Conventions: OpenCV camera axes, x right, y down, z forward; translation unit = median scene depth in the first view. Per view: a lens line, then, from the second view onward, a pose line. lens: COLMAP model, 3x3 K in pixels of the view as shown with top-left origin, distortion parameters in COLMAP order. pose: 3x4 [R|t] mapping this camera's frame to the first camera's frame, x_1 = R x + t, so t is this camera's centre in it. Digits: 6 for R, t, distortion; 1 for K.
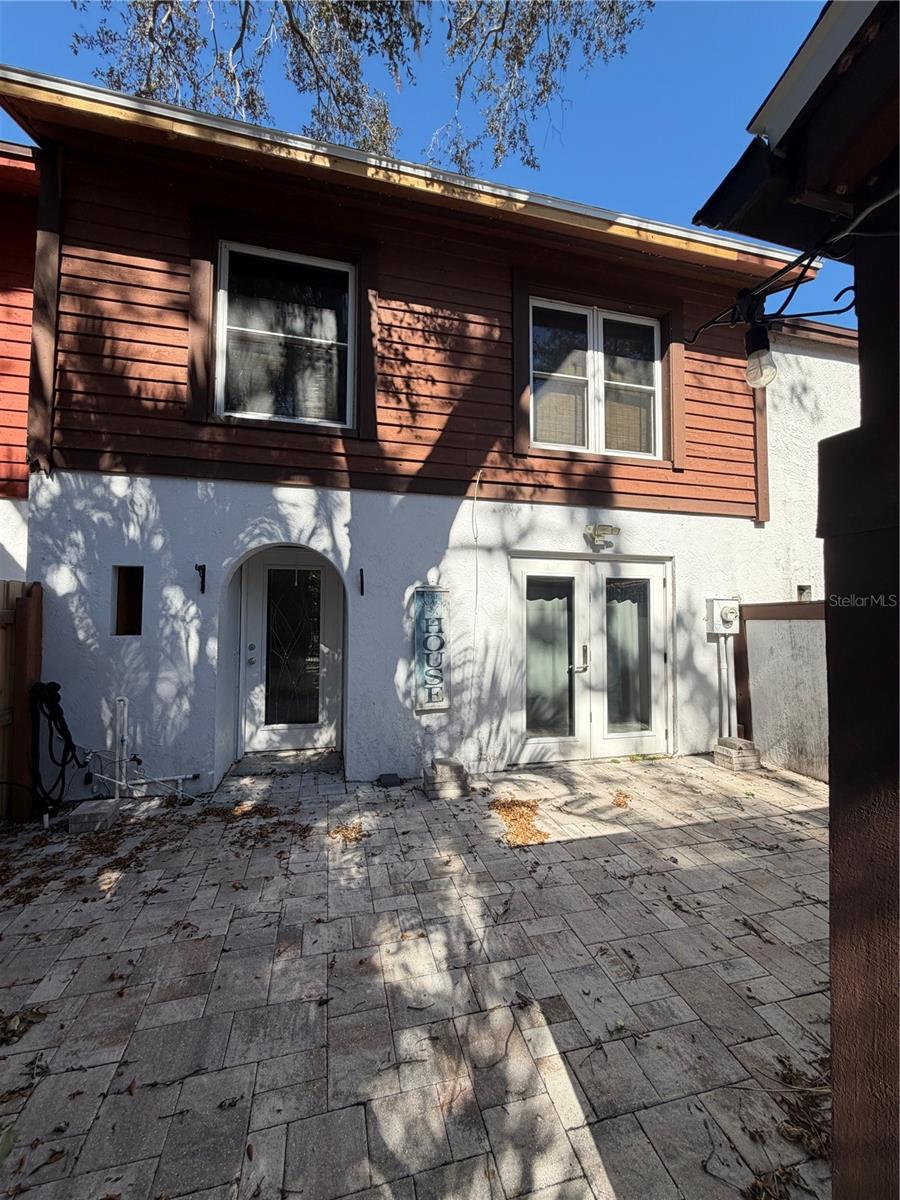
lens RADIAL K [[478.3, 0, 449.5], [0, 478.3, 595.8], [0, 0, 1]] dist [-0.001695, -0.000180]
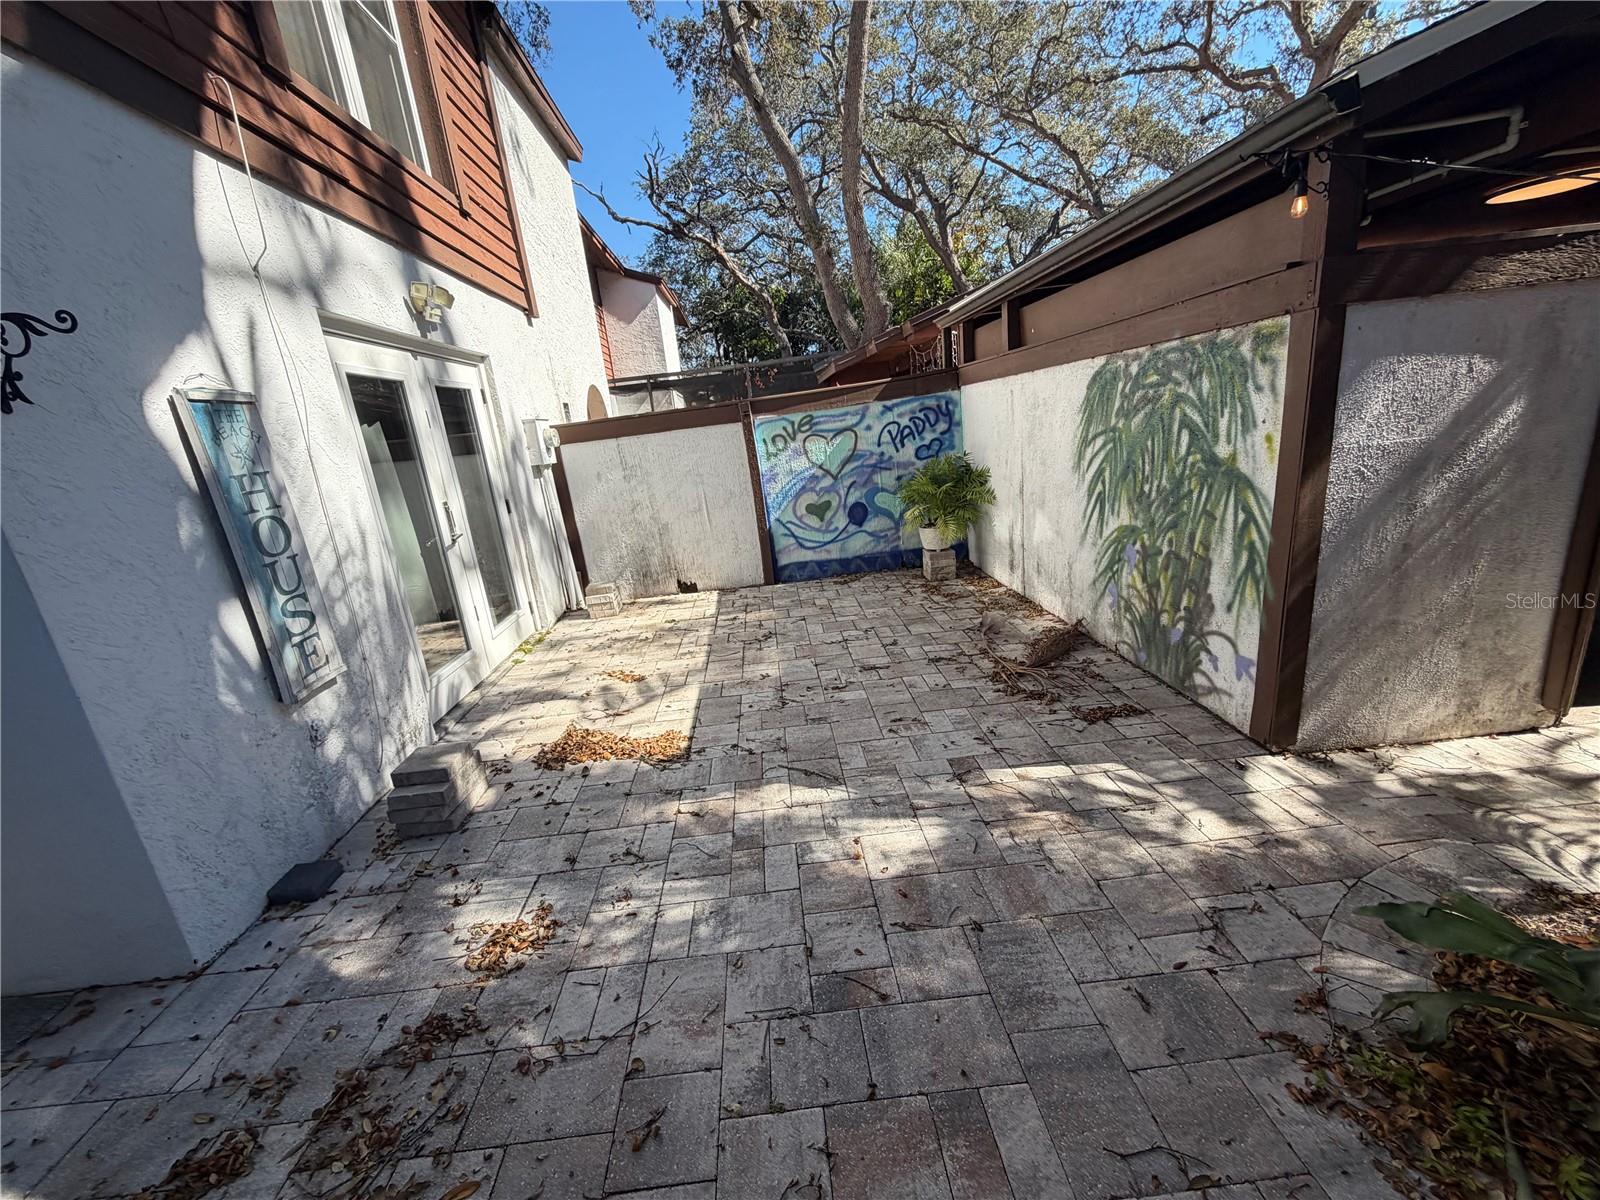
lens RADIAL K [[637.8, 0, 791.0], [0, 637.8, 603.3], [0, 0, 1]] dist [-0.001695, -0.000180]
pose [[0.183787, -0.293081, 0.938257, -0.551866], [0.069239, 0.956005, 0.285062, 0.035525], [-0.980525, 0.012573, 0.195994, 0.545638]]
